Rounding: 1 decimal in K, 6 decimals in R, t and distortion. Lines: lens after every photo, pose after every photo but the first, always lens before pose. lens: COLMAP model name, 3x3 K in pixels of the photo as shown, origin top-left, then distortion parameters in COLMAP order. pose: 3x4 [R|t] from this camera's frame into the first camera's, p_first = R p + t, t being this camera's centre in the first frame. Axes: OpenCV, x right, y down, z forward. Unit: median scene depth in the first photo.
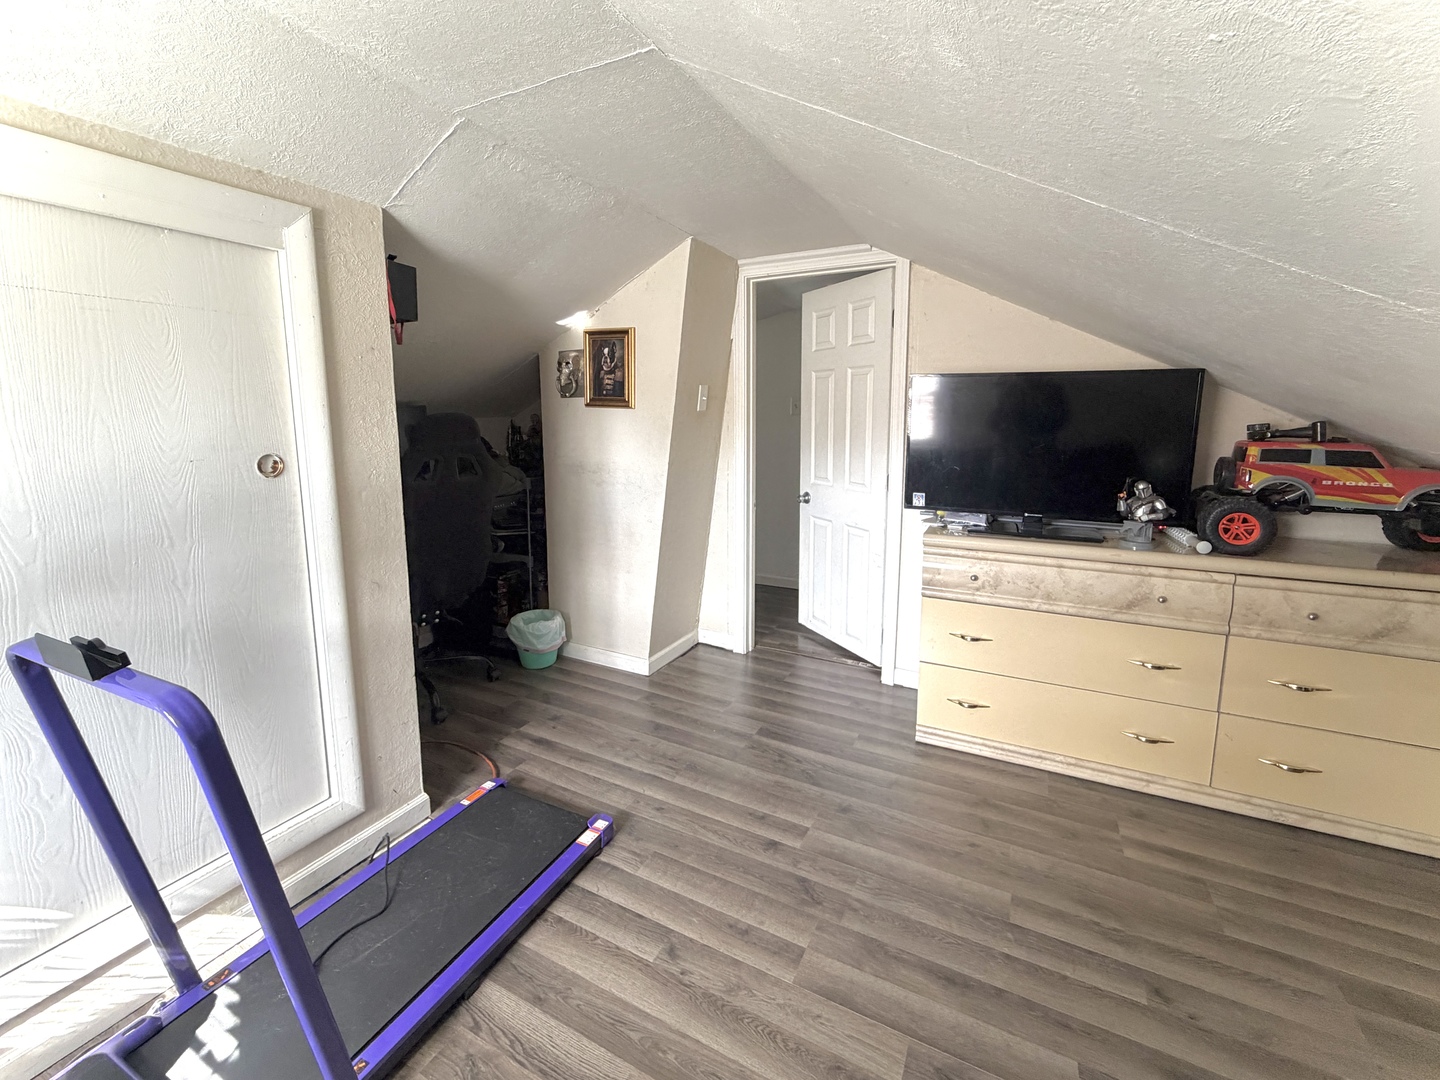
lens RADIAL K [[590.4, 0, 723.0], [0, 590.4, 539.4], [0, 0, 1]] dist [-0.000731, 0.001099]
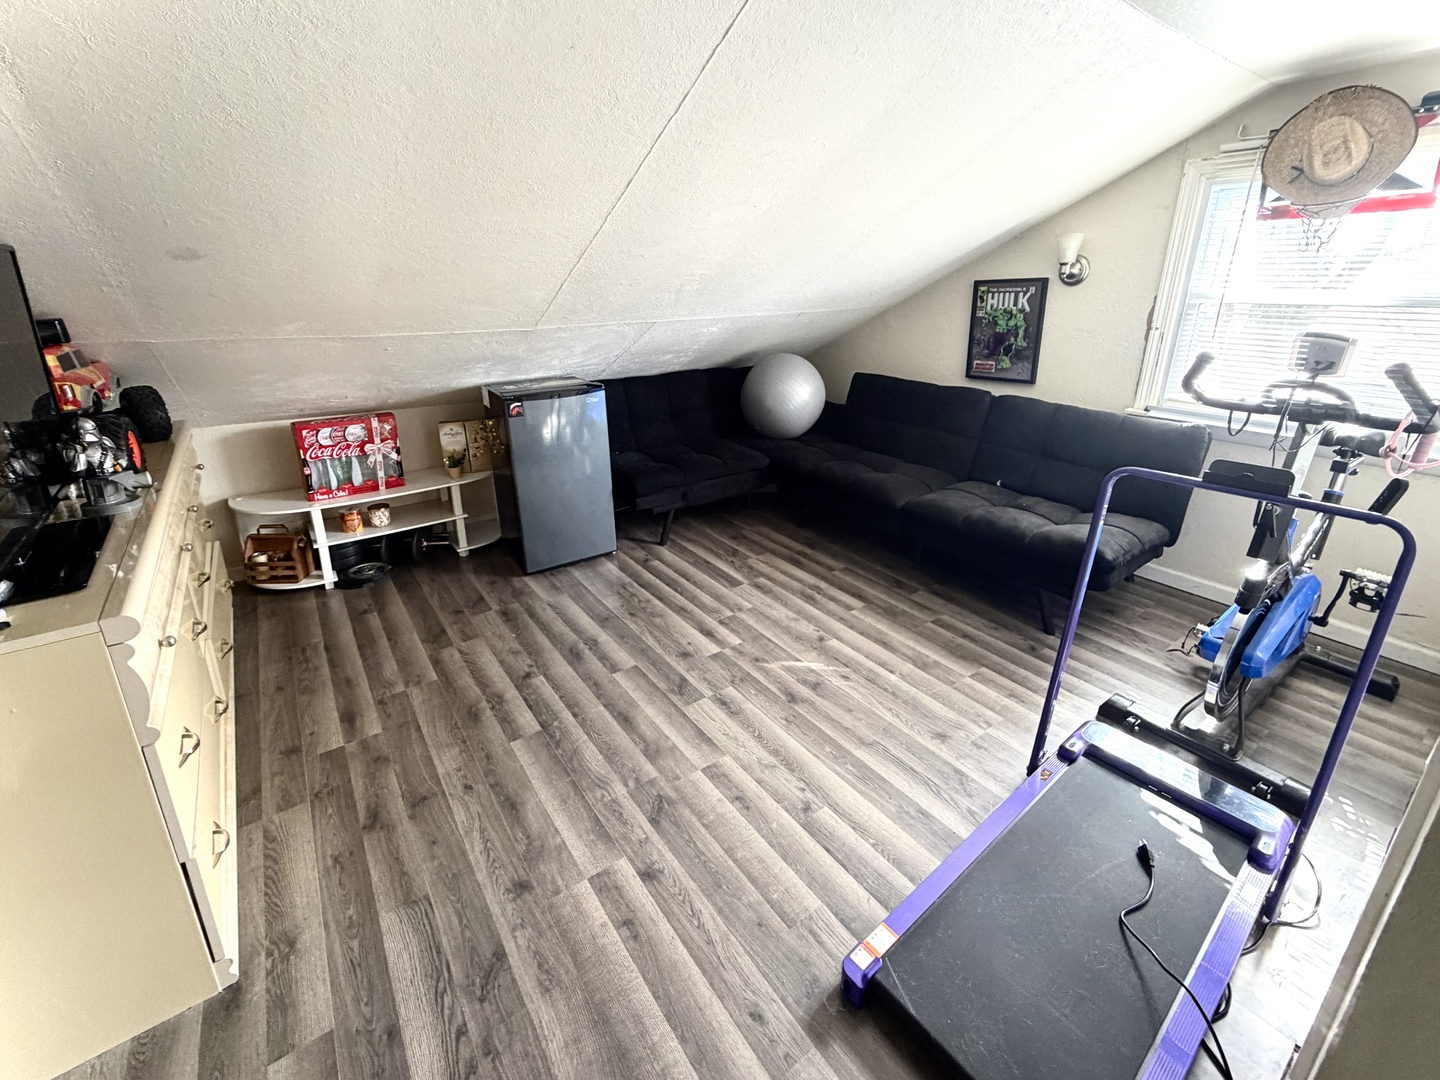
lens RADIAL K [[590.4, 0, 722.3], [0, 590.4, 545.8], [0, 0, 1]] dist [-0.000731, 0.001099]
pose [[-0.889006, -0.184305, 0.419166, -0.301674], [0.099010, 0.816390, 0.568951, -0.339142], [-0.447063, 0.547302, -0.707527, 1.491106]]
